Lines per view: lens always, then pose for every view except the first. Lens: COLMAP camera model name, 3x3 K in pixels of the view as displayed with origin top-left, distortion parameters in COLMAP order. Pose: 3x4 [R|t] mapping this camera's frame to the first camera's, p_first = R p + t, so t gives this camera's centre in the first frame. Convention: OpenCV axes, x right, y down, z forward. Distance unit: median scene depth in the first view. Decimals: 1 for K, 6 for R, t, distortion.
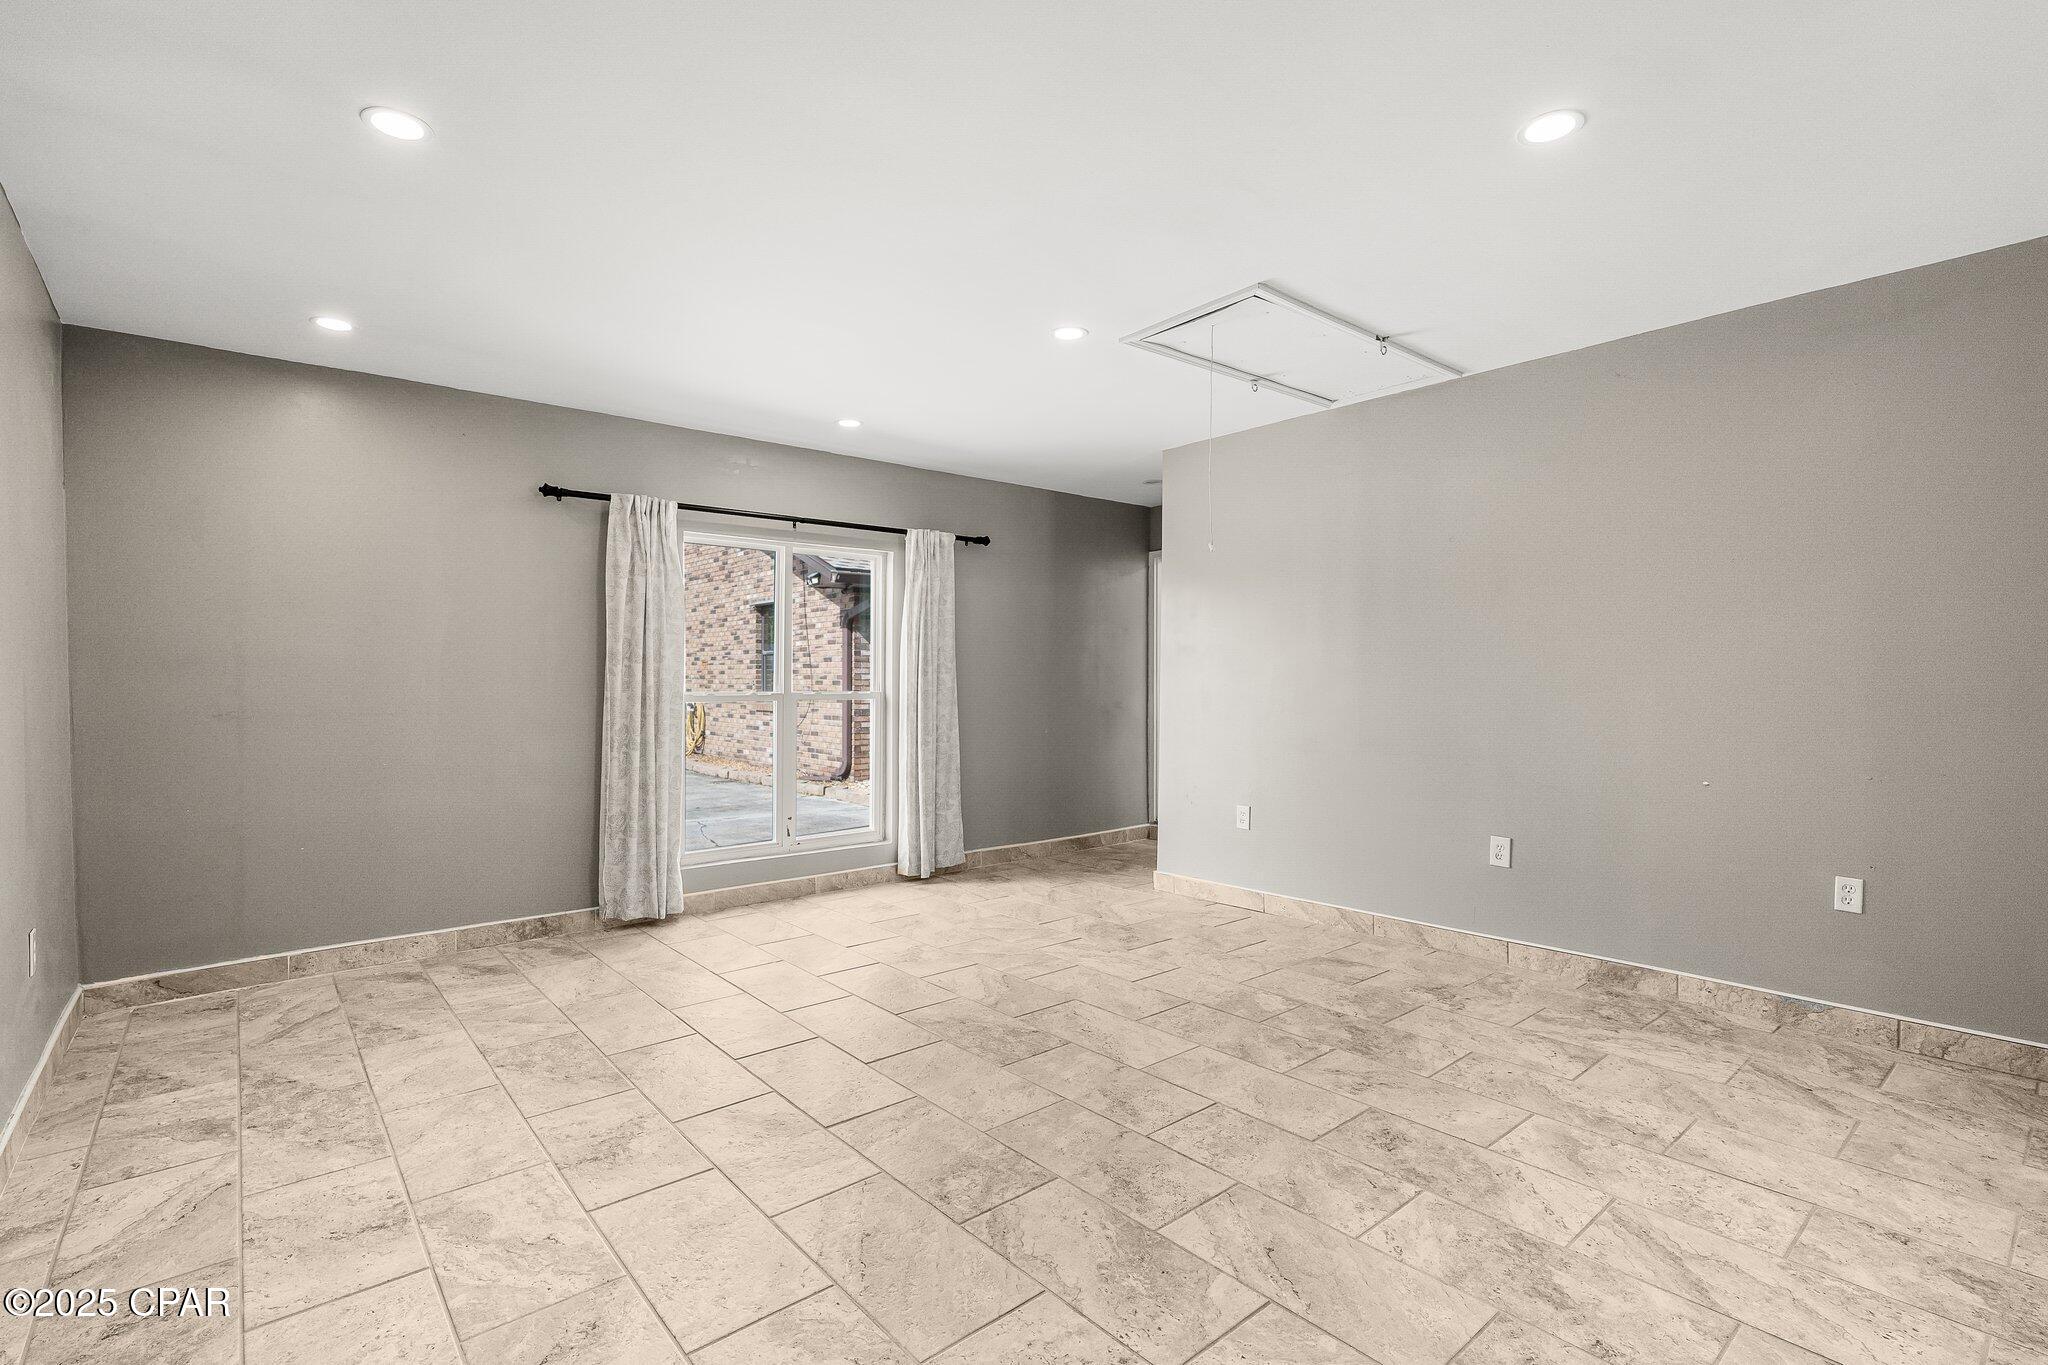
lens RADIAL K [[912.2, 0, 1024.2], [0, 912.2, 678.2], [0, 0, 1]] dist [0.000549, -0.000638]
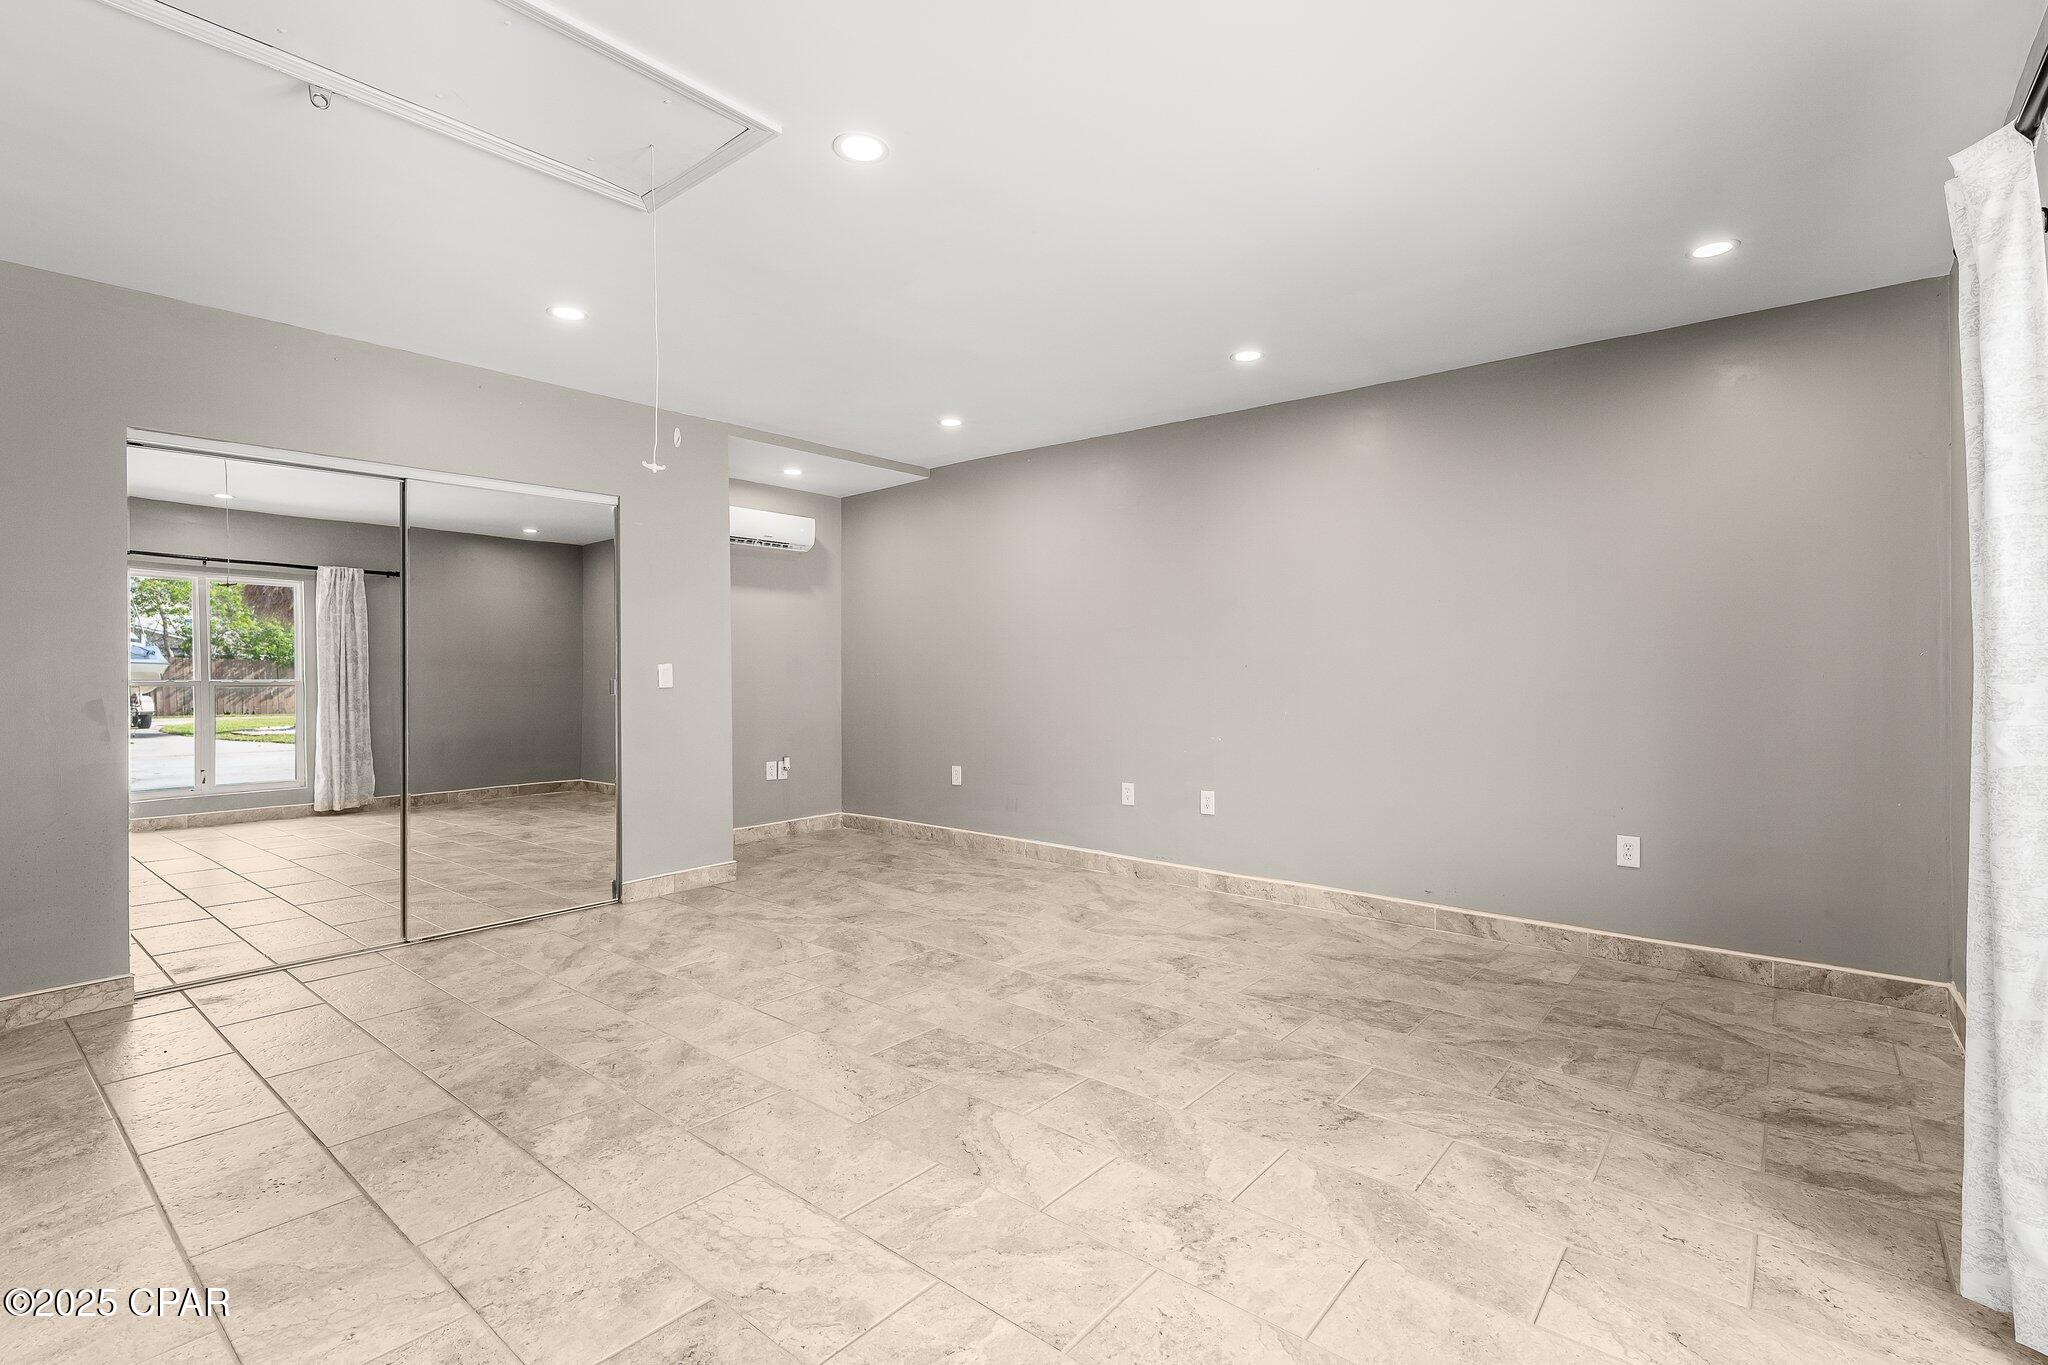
lens RADIAL K [[912.2, 0, 1023.9], [0, 912.2, 670.9], [0, 0, 1]] dist [0.000549, -0.000638]
pose [[-0.983657, 0.007181, -0.179911, 0.070867], [0.006837, 0.999973, 0.002533, 0.014982], [0.179924, 0.001261, -0.983680, 2.212161]]
